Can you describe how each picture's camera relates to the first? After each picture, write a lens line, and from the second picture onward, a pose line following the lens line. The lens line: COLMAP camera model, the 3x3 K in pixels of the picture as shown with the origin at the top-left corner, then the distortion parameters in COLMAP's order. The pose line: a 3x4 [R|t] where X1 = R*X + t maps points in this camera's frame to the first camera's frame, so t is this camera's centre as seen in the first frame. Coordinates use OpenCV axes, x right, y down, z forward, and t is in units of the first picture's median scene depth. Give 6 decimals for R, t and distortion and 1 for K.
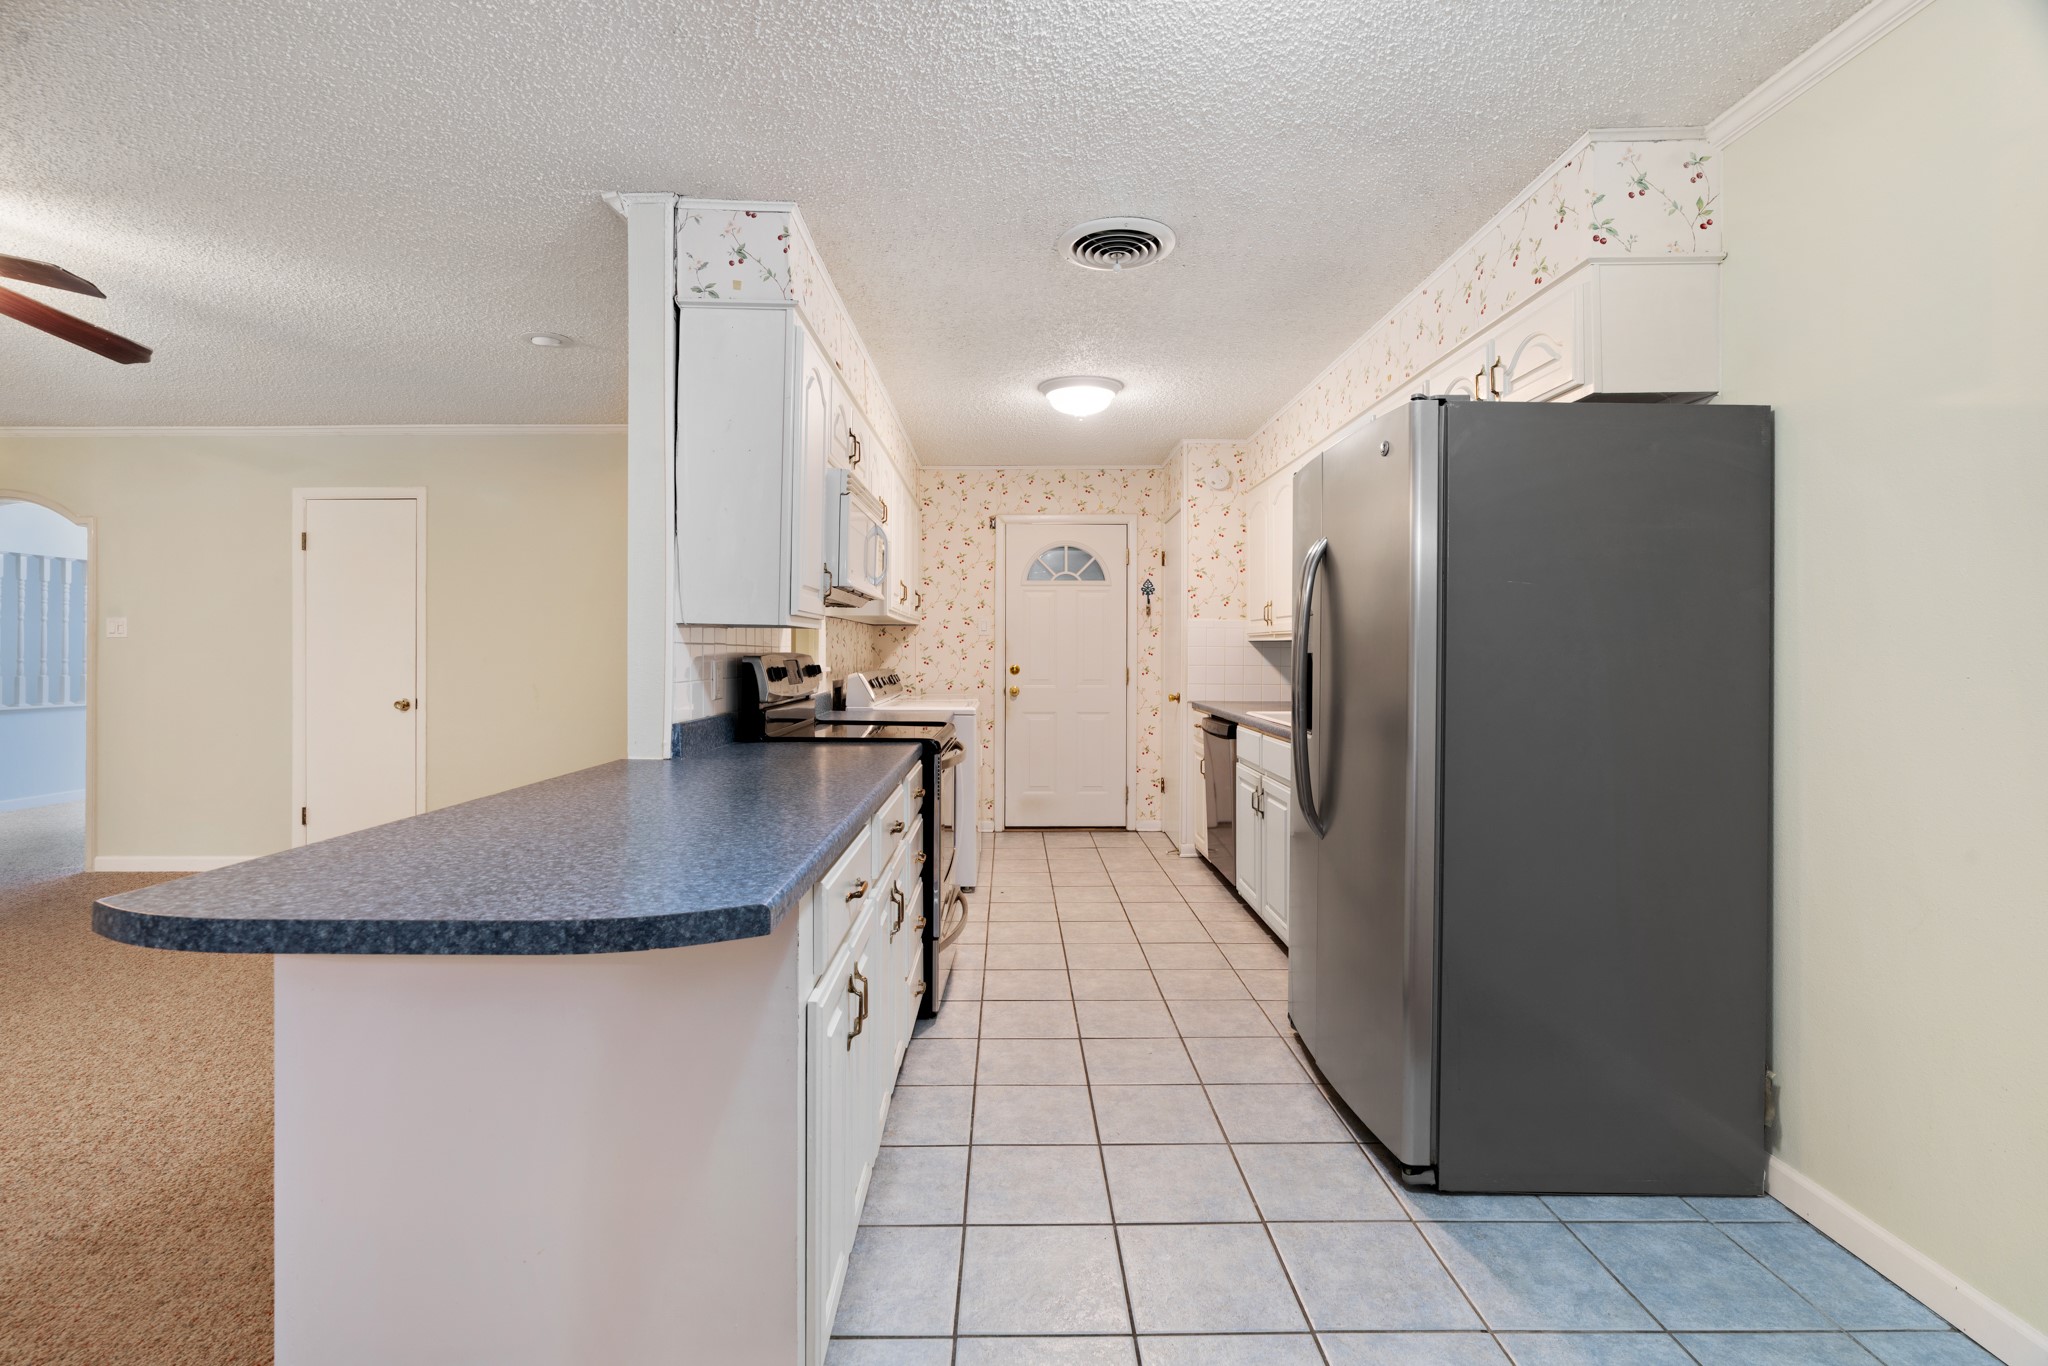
lens RADIAL K [[929.6, 0, 1013.5], [0, 929.6, 646.9], [0, 0, 1]] dist [-0.016429, 0.005466]
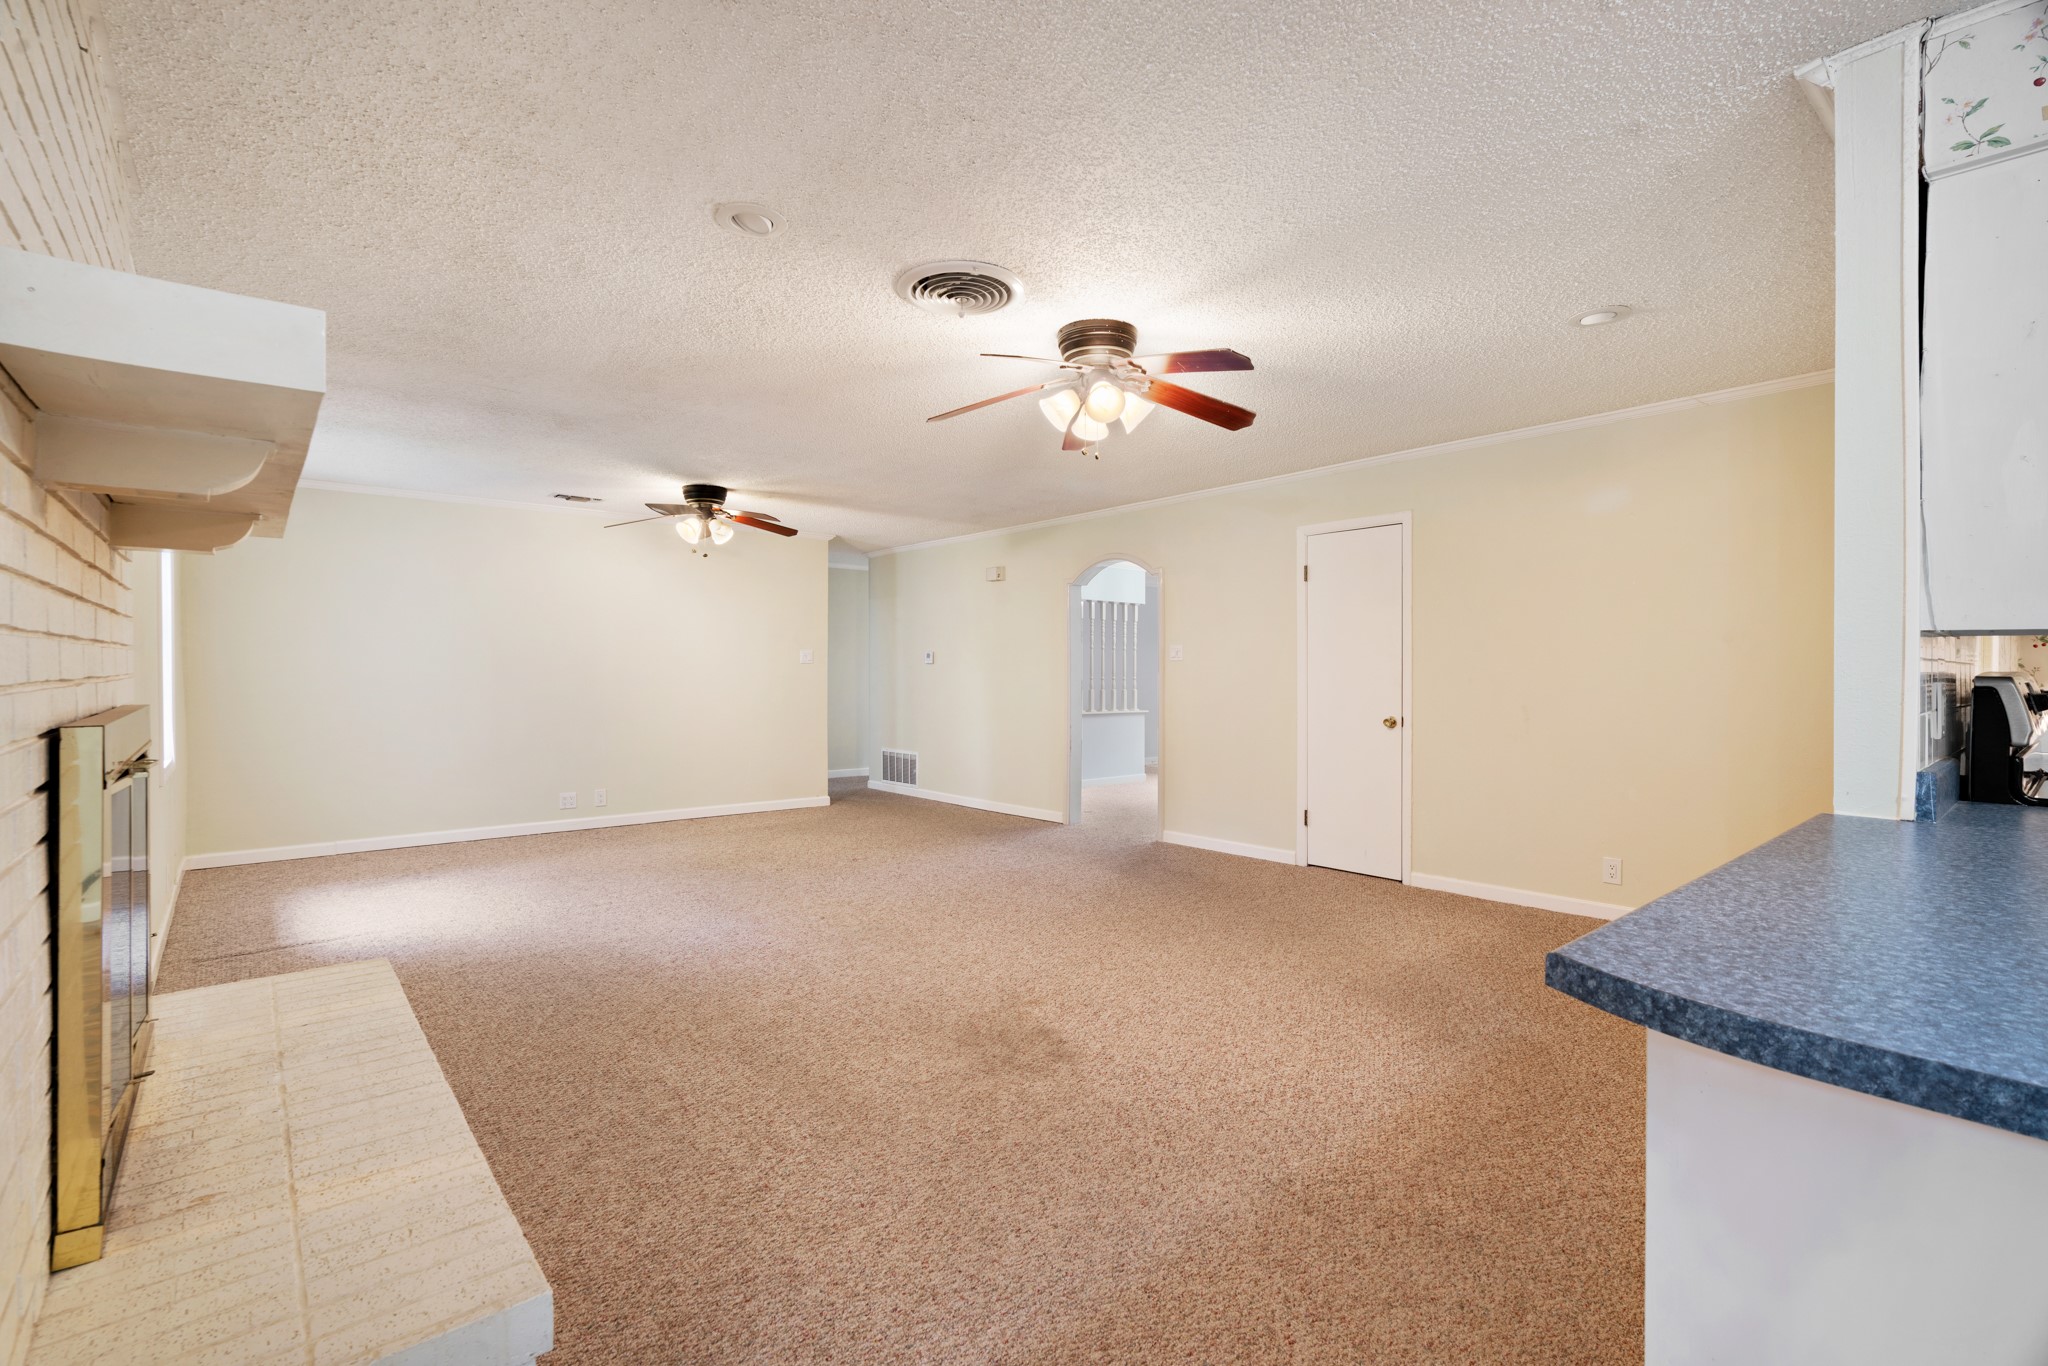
lens RADIAL K [[920.9, 0, 1009.3], [0, 920.9, 672.6], [0, 0, 1]] dist [-0.016125, 0.007710]
pose [[0.636771, -0.000400, -0.771053, -0.271306], [0.005116, 0.999980, 0.003707, 0.000458], [0.771036, -0.006306, 0.636760, 0.015613]]
